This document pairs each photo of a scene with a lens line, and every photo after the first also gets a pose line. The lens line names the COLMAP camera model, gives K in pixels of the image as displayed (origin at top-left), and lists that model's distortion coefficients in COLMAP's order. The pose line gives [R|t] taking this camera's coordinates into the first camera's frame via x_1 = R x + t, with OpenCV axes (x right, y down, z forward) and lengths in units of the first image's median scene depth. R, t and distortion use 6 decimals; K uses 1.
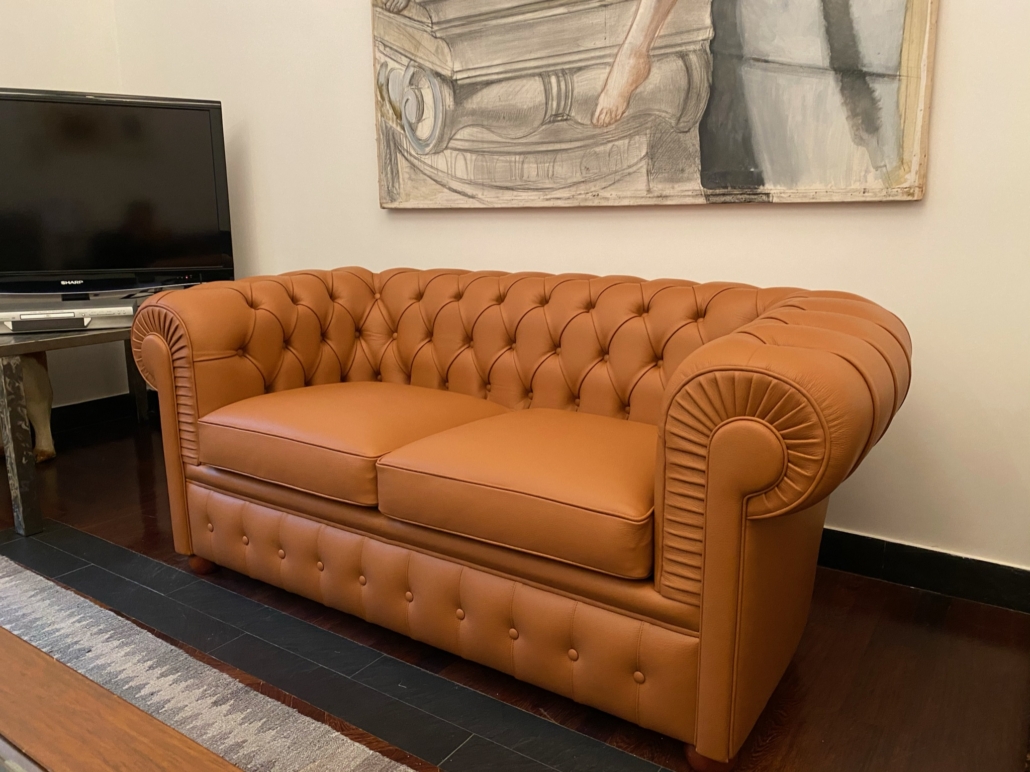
lens RADIAL K [[771.1, 0, 529.8], [0, 771.1, 384.3], [0, 0, 1]] dist [0.043211, -0.062044]
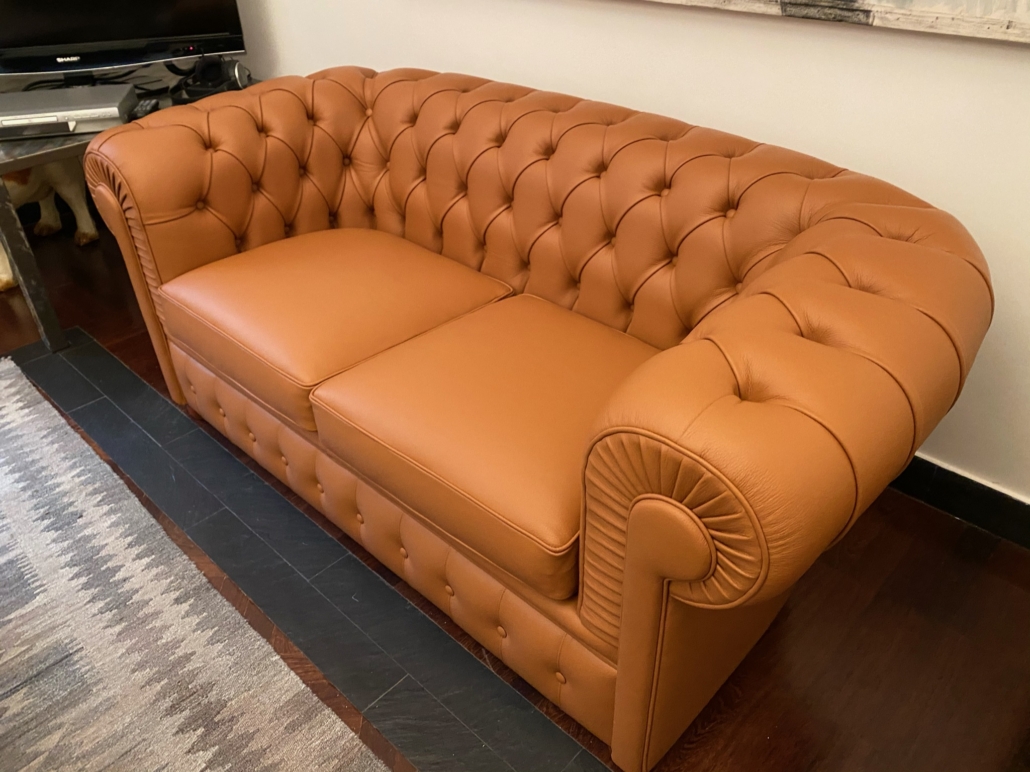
lens RADIAL K [[782.7, 0, 515.0], [0, 782.7, 386.0], [0, 0, 1]] dist [-0.000176, -0.001089]
pose [[0.983604, 0.086086, -0.158467, 0.130971], [-0.018694, 0.922649, 0.385188, -0.192431], [0.179368, -0.375911, 0.909130, 0.173556]]
